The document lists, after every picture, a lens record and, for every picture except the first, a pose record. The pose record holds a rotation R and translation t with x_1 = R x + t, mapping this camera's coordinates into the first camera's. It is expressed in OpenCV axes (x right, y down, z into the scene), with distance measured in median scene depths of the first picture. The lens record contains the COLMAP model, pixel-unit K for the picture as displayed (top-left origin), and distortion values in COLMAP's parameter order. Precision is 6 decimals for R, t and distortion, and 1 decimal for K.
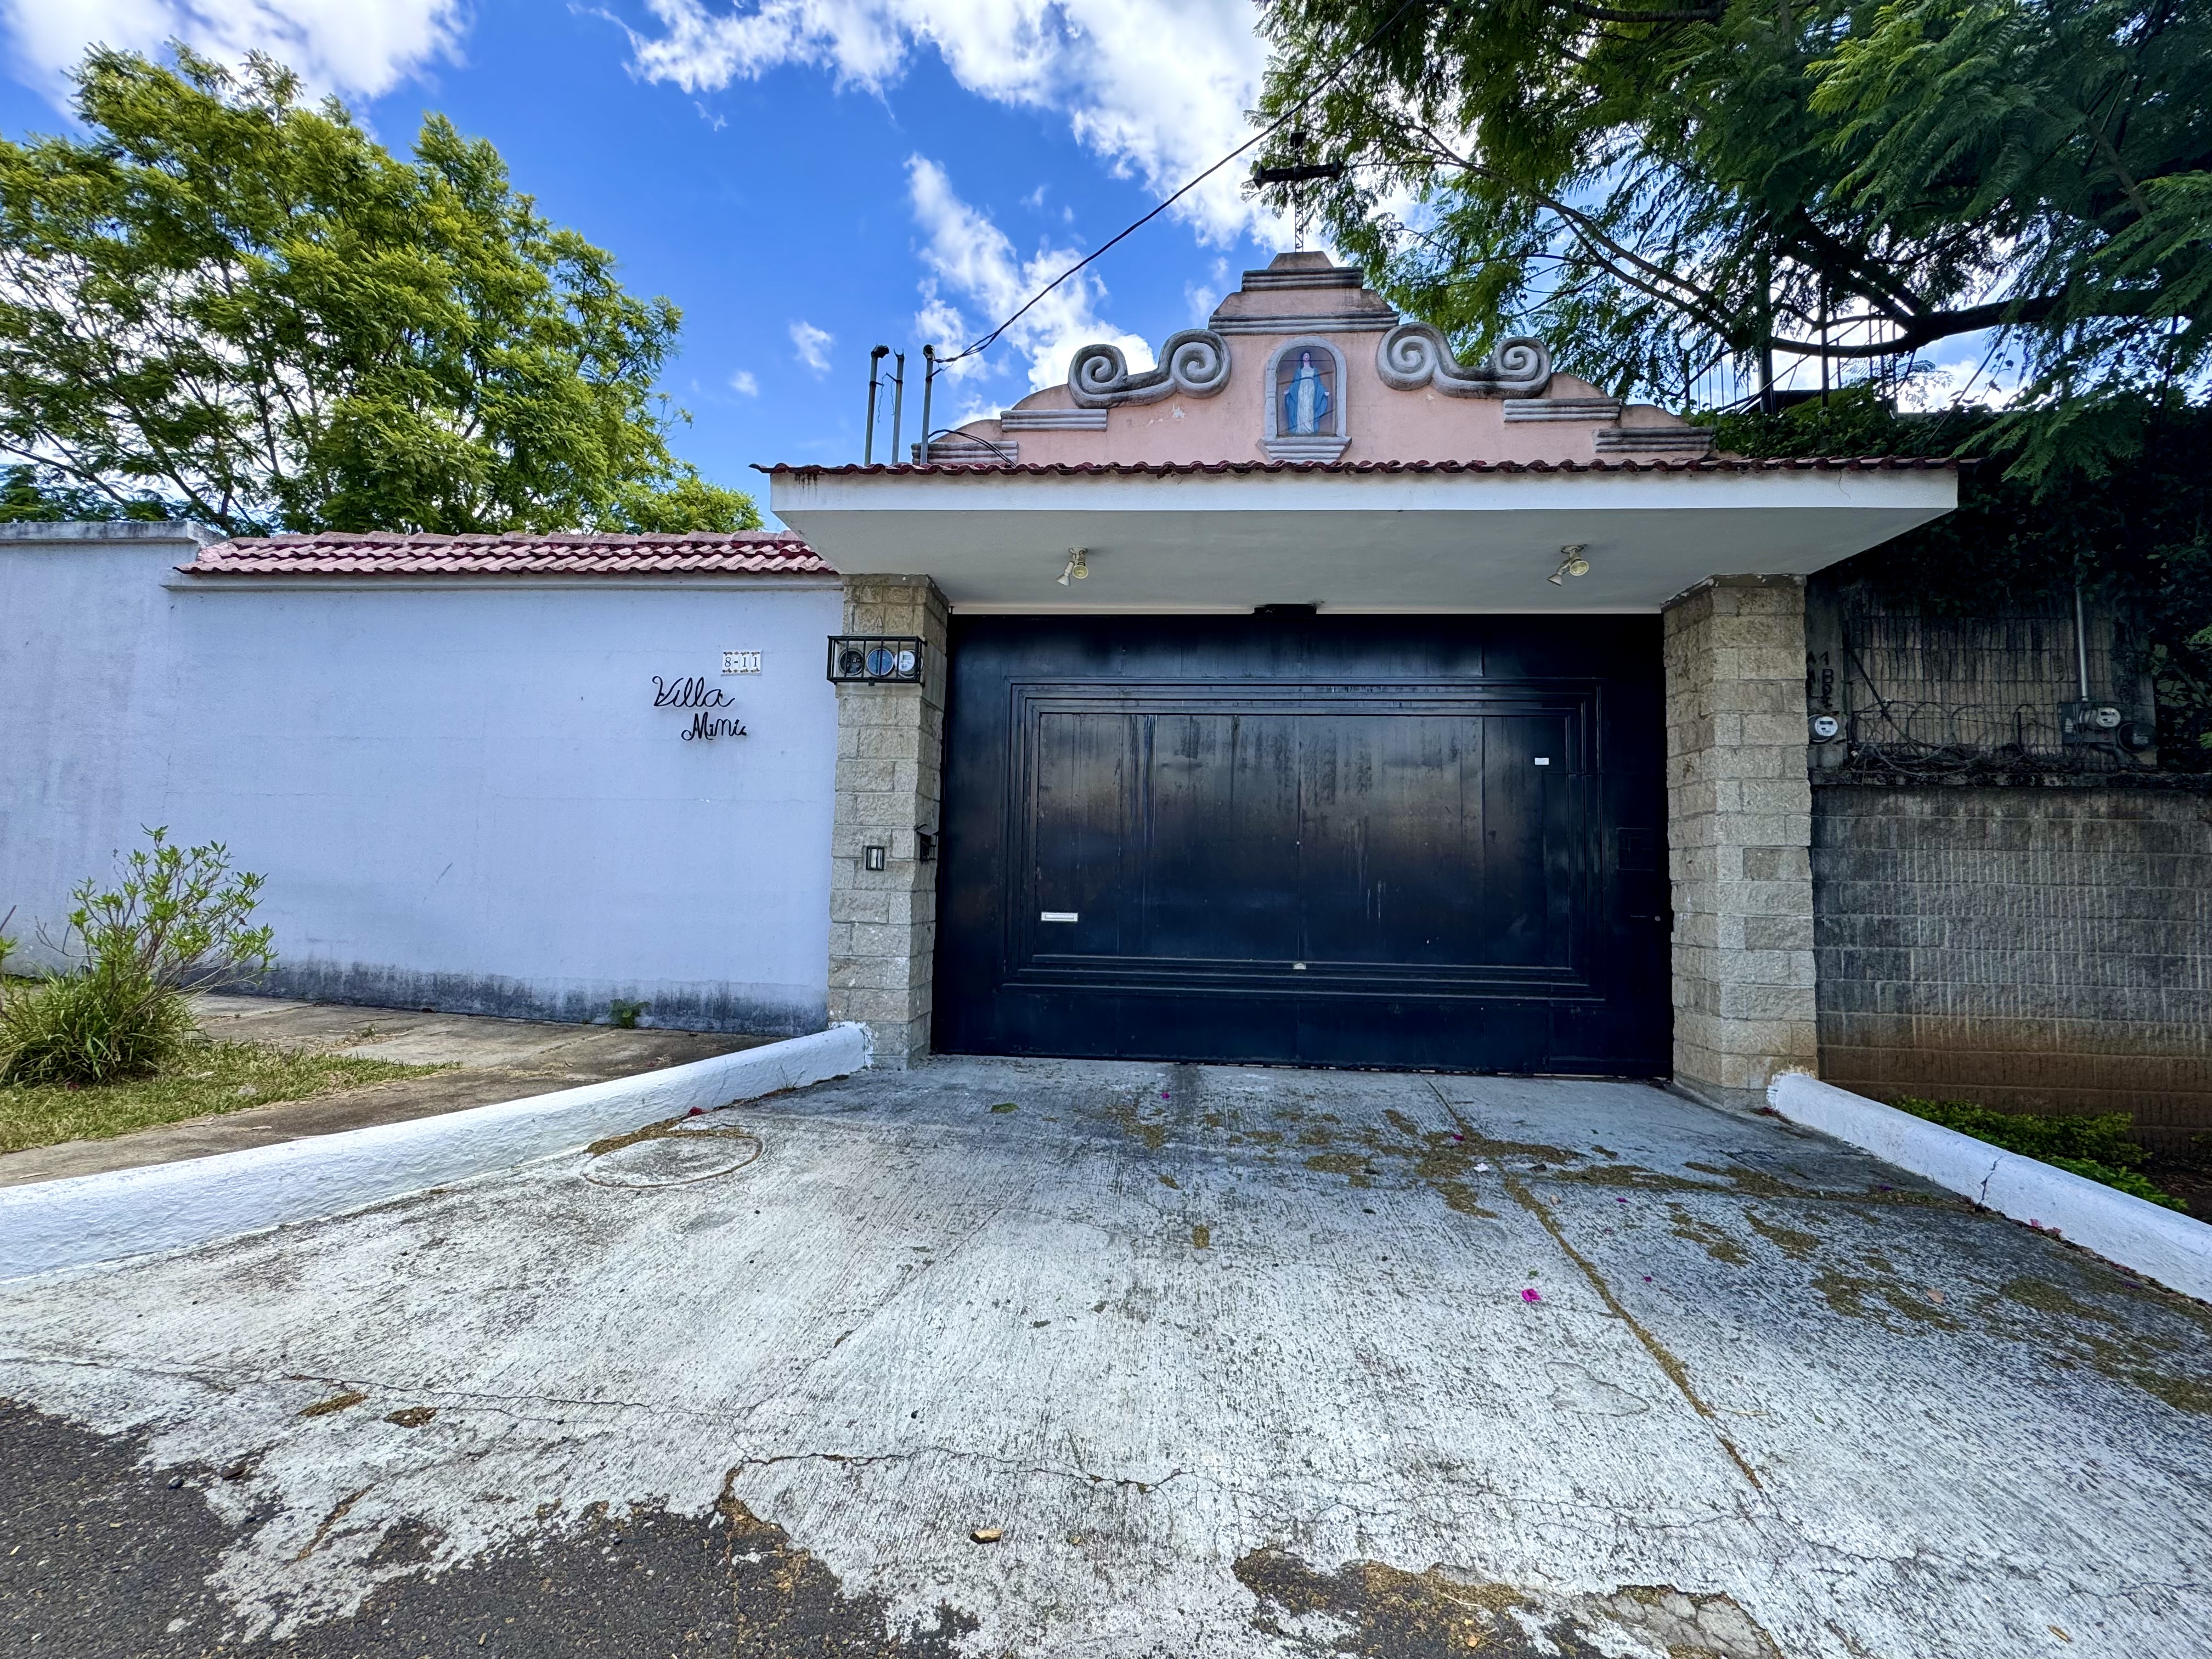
lens RADIAL K [[885.4, 0, 1108.8], [0, 885.4, 828.8], [0, 0, 1]] dist [-0.000952, 0.000463]
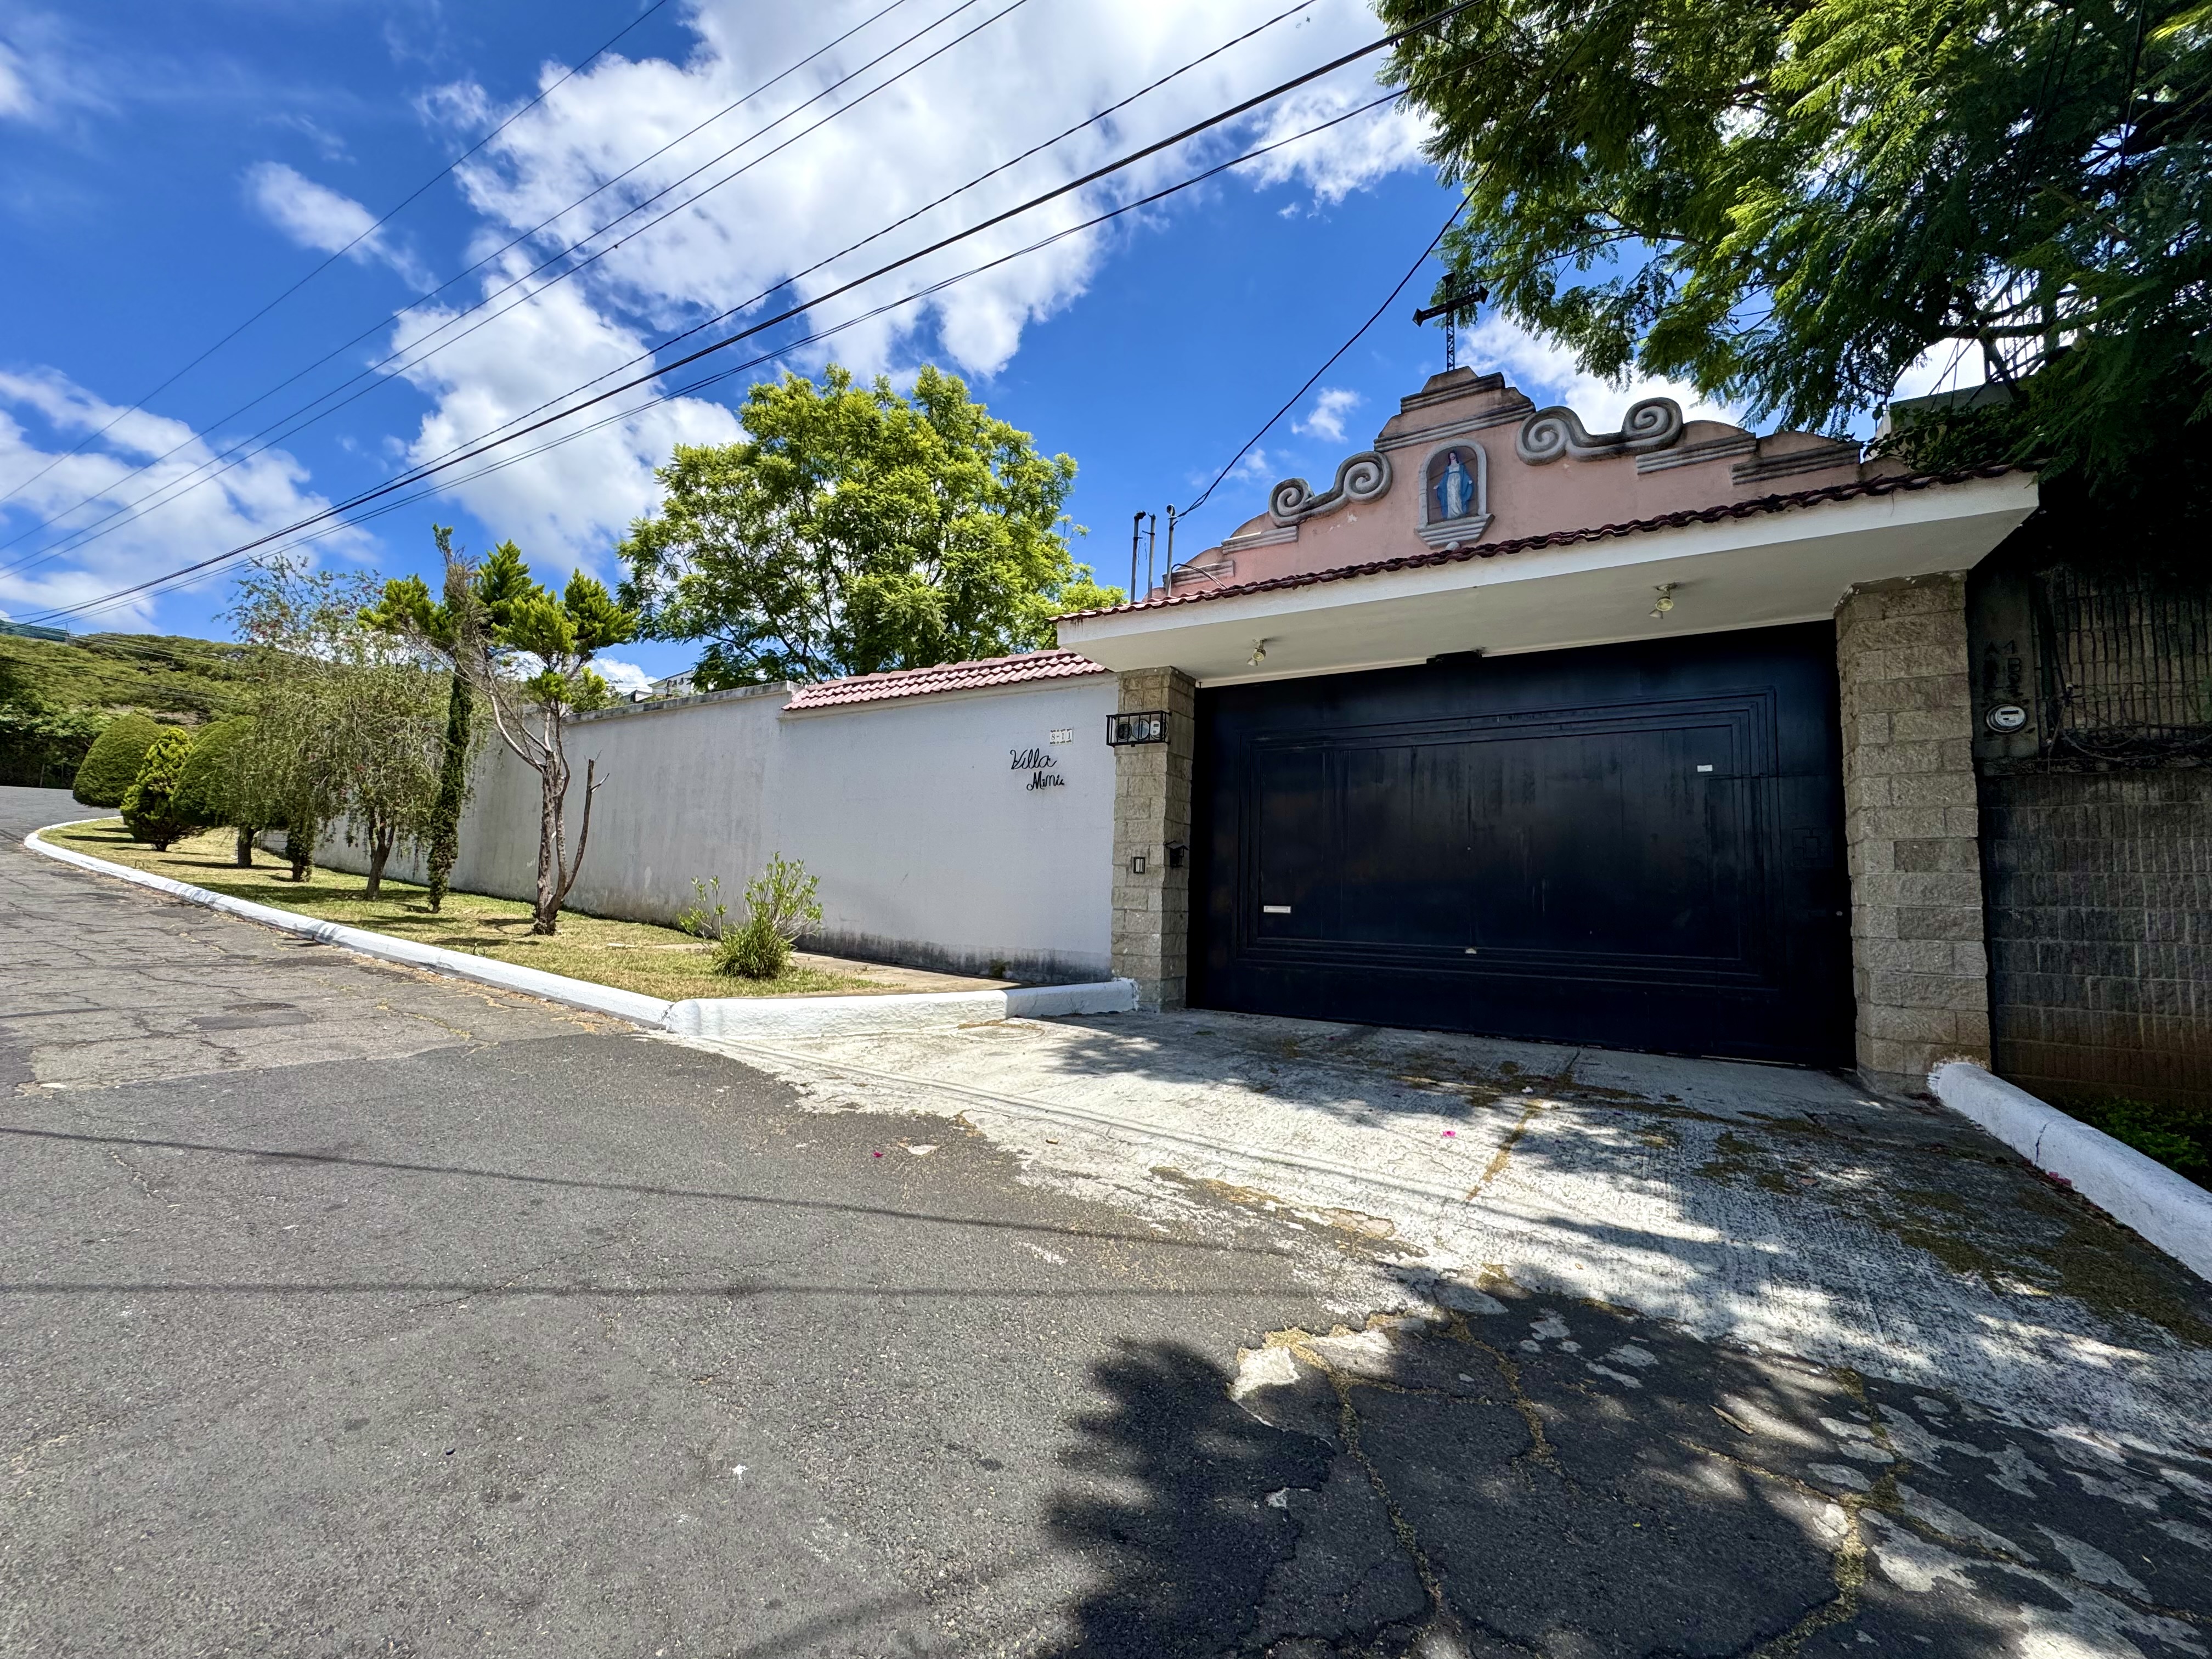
lens RADIAL K [[885.4, 0, 1104.6], [0, 885.4, 827.5], [0, 0, 1]] dist [-0.000952, 0.000463]
pose [[0.895300, -0.033595, -0.444194, 0.320939], [0.016504, 0.998969, -0.042289, 0.031558], [0.445157, 0.030531, 0.894932, -0.311299]]
